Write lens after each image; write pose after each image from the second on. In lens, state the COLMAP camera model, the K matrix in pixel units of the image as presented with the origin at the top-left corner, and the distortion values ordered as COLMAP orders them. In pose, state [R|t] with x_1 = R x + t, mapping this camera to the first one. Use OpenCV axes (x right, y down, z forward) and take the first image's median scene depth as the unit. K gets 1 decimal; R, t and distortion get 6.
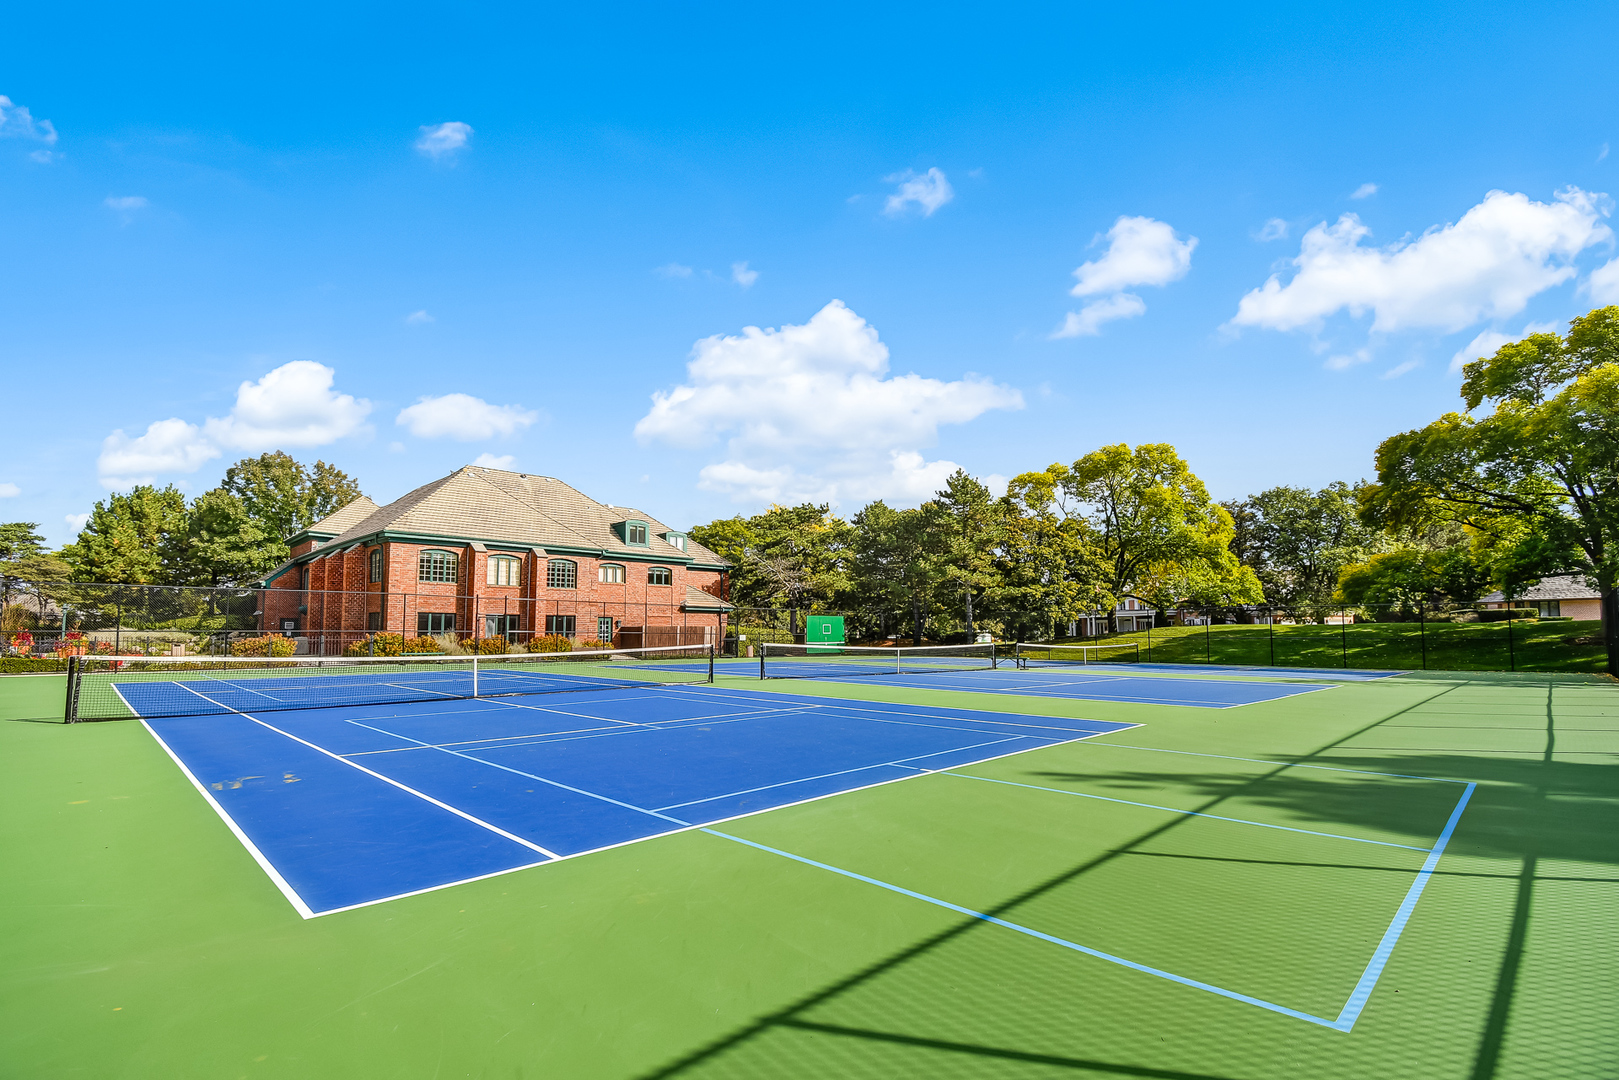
lens RADIAL K [[704.8, 0, 811.2], [0, 704.8, 538.4], [0, 0, 1]] dist [-0.000660, 0.000096]
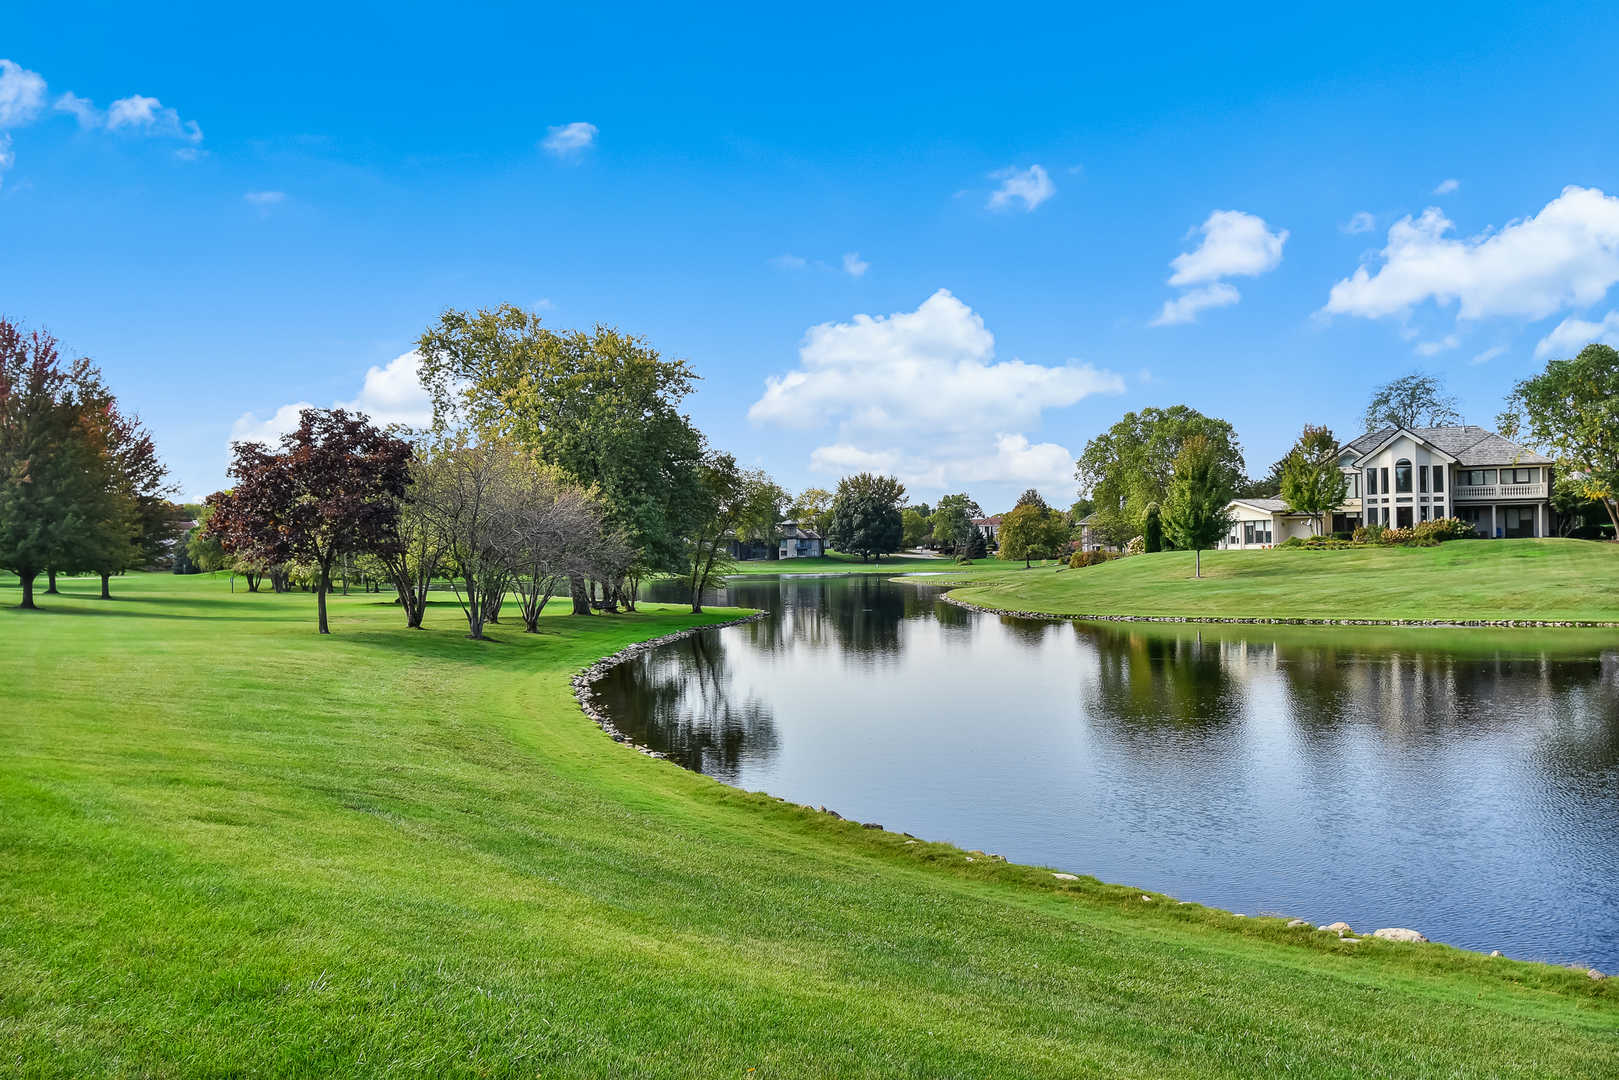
lens RADIAL K [[1417.2, 0, 811.7], [0, 1417.2, 544.0], [0, 0, 1]] dist [0.003352, 0.000111]
pose [[0.999956, -0.000693, 0.009333, -0.178053], [0.001109, 0.999002, -0.044657, 0.130482], [-0.009293, 0.044666, 0.998959, -1.070292]]
